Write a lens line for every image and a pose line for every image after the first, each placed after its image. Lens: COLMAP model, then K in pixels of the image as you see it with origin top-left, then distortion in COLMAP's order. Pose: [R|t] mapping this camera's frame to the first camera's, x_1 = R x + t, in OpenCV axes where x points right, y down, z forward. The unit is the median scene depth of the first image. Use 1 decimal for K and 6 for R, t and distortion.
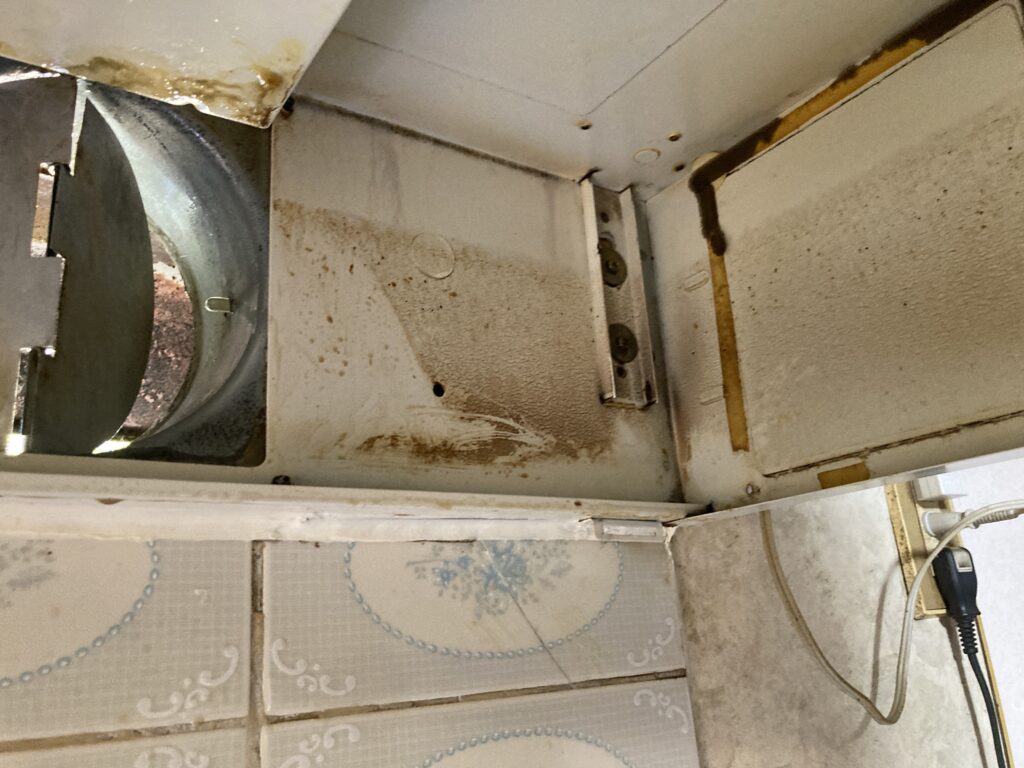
lens RADIAL K [[857.5, 0, 512.0], [0, 857.5, 384.0], [0, 0, 1]] dist [0.014284, 0.009805]
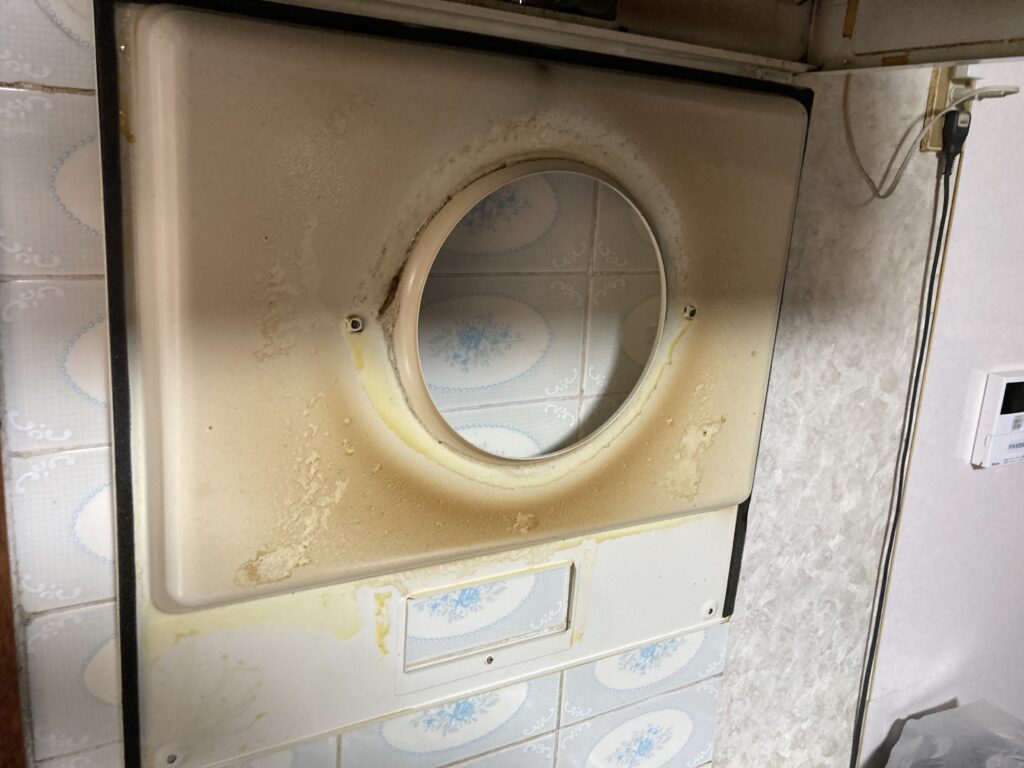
lens RADIAL K [[825.0, 0, 514.5], [0, 825.0, 373.4], [0, 0, 1]] dist [0.041269, -0.051182]
pose [[0.988101, 0.147396, -0.043941, -0.186691], [-0.103858, 0.850132, 0.516226, -0.116724], [0.113445, -0.505520, 0.855324, -0.714978]]
